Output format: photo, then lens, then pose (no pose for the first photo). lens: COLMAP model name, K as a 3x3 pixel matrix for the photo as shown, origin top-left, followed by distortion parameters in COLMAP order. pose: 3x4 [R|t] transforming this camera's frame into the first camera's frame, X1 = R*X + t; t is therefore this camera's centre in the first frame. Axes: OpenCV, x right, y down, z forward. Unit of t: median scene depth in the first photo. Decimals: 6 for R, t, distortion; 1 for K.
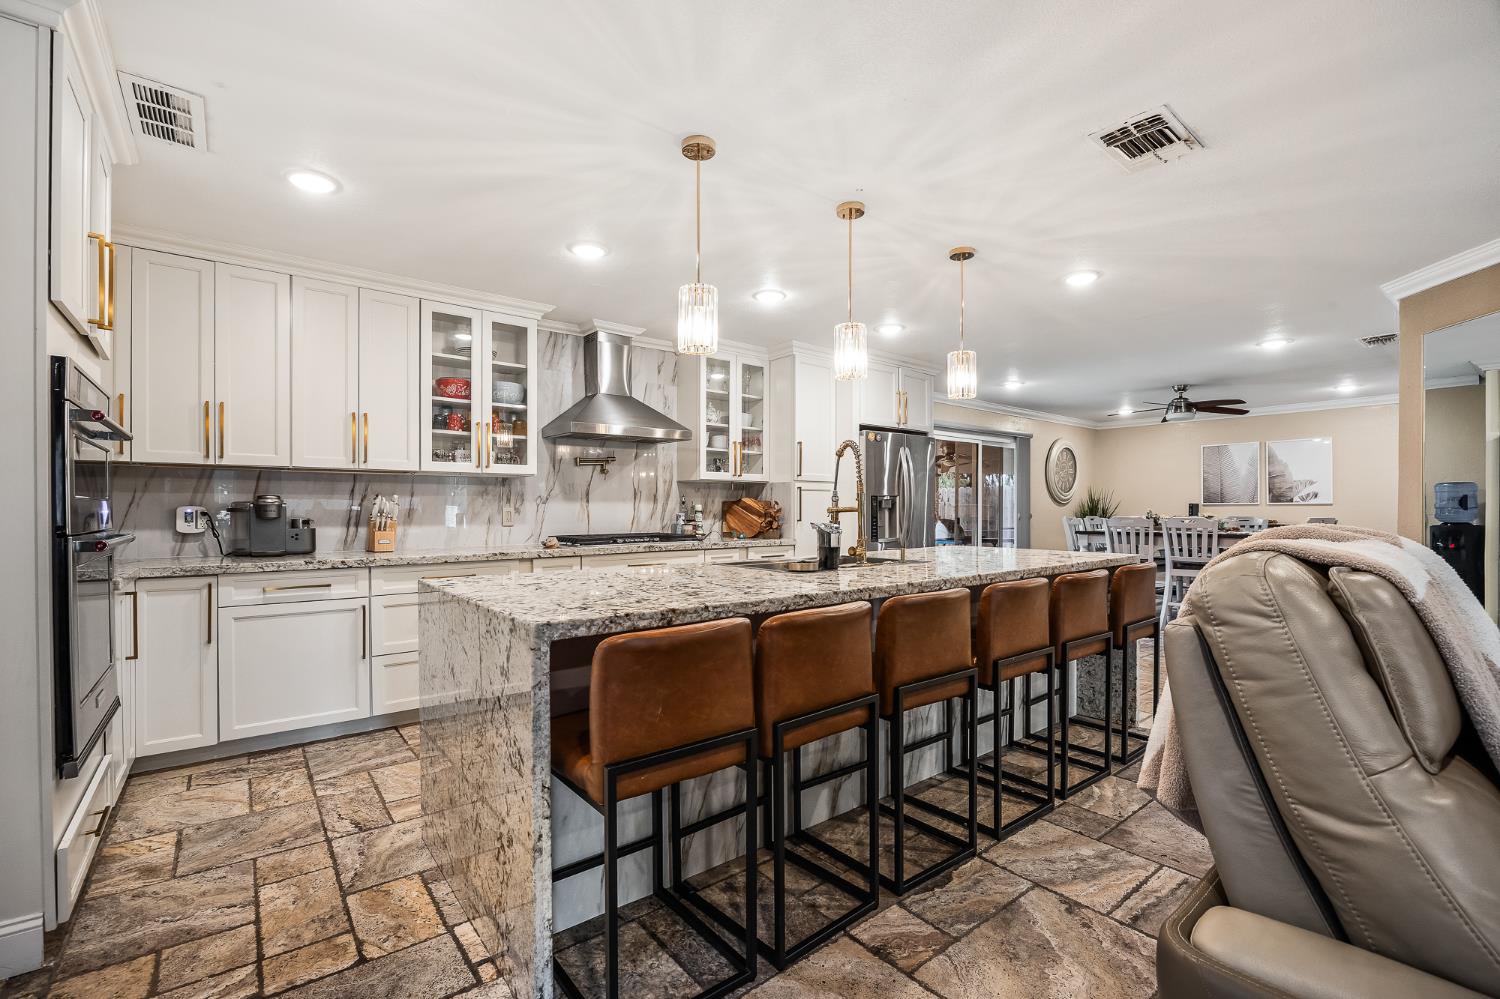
lens RADIAL K [[656.5, 0, 750.0], [0, 656.5, 499.5], [0, 0, 1]] dist [-0.002000, -0.000150]
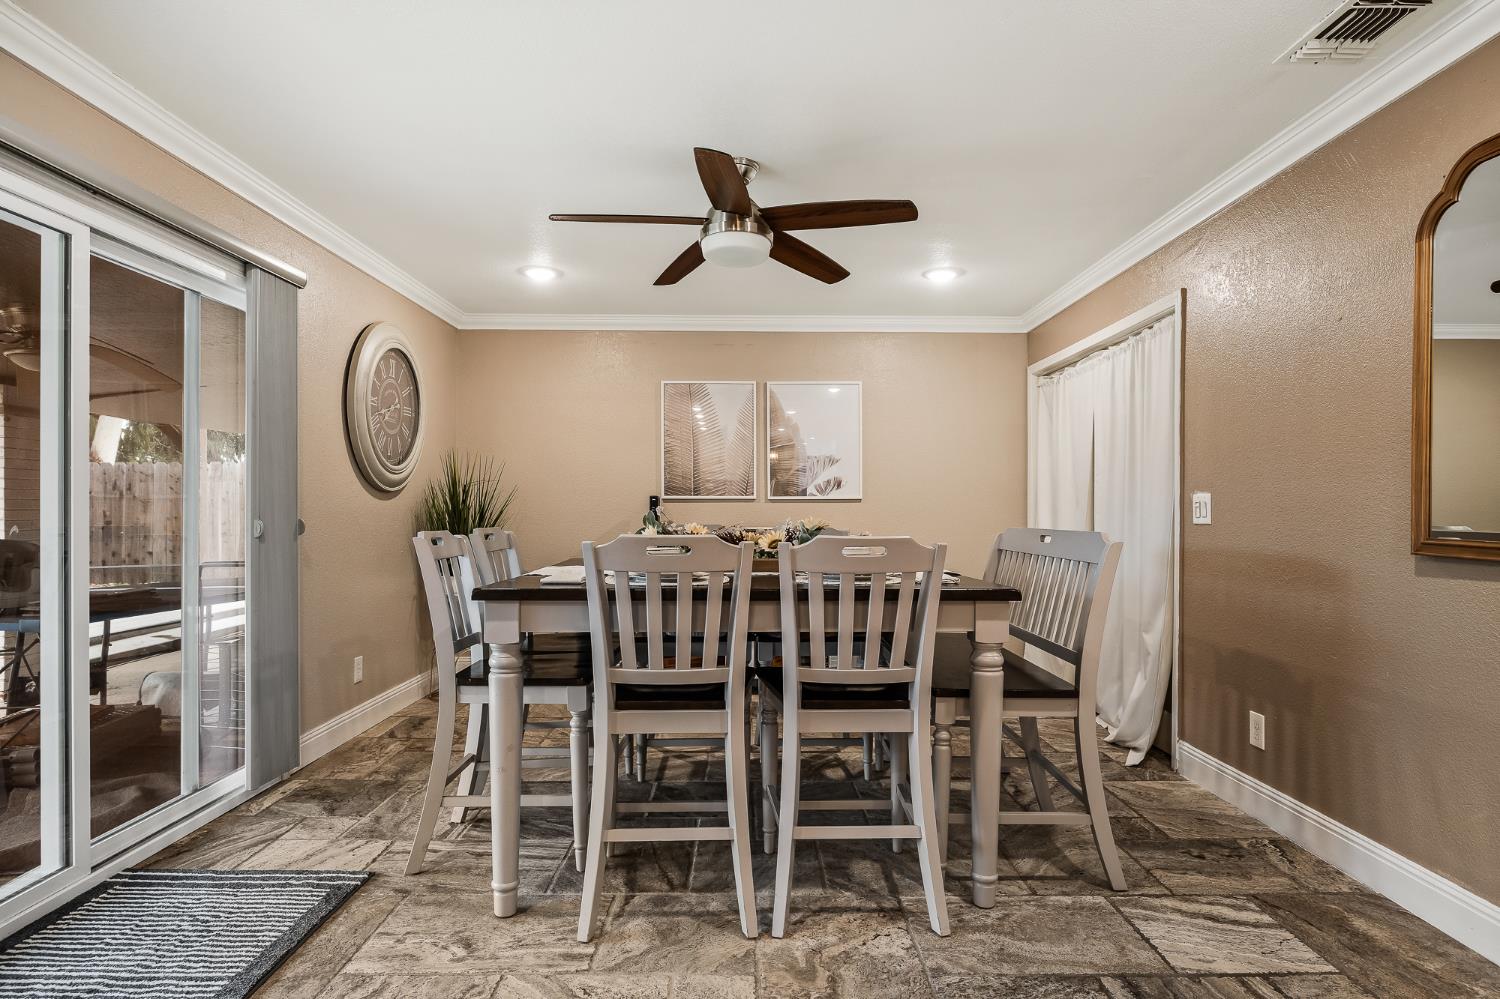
lens RADIAL K [[809.0, 0, 750.0], [0, 809.0, 499.5], [0, 0, 1]] dist [0.003349, 0.000572]
pose [[0.612665, 0.010937, 0.790267, 0.260140], [-0.010089, 0.999931, -0.006017, 0.011172], [-0.790278, -0.004286, 0.612733, 0.604552]]
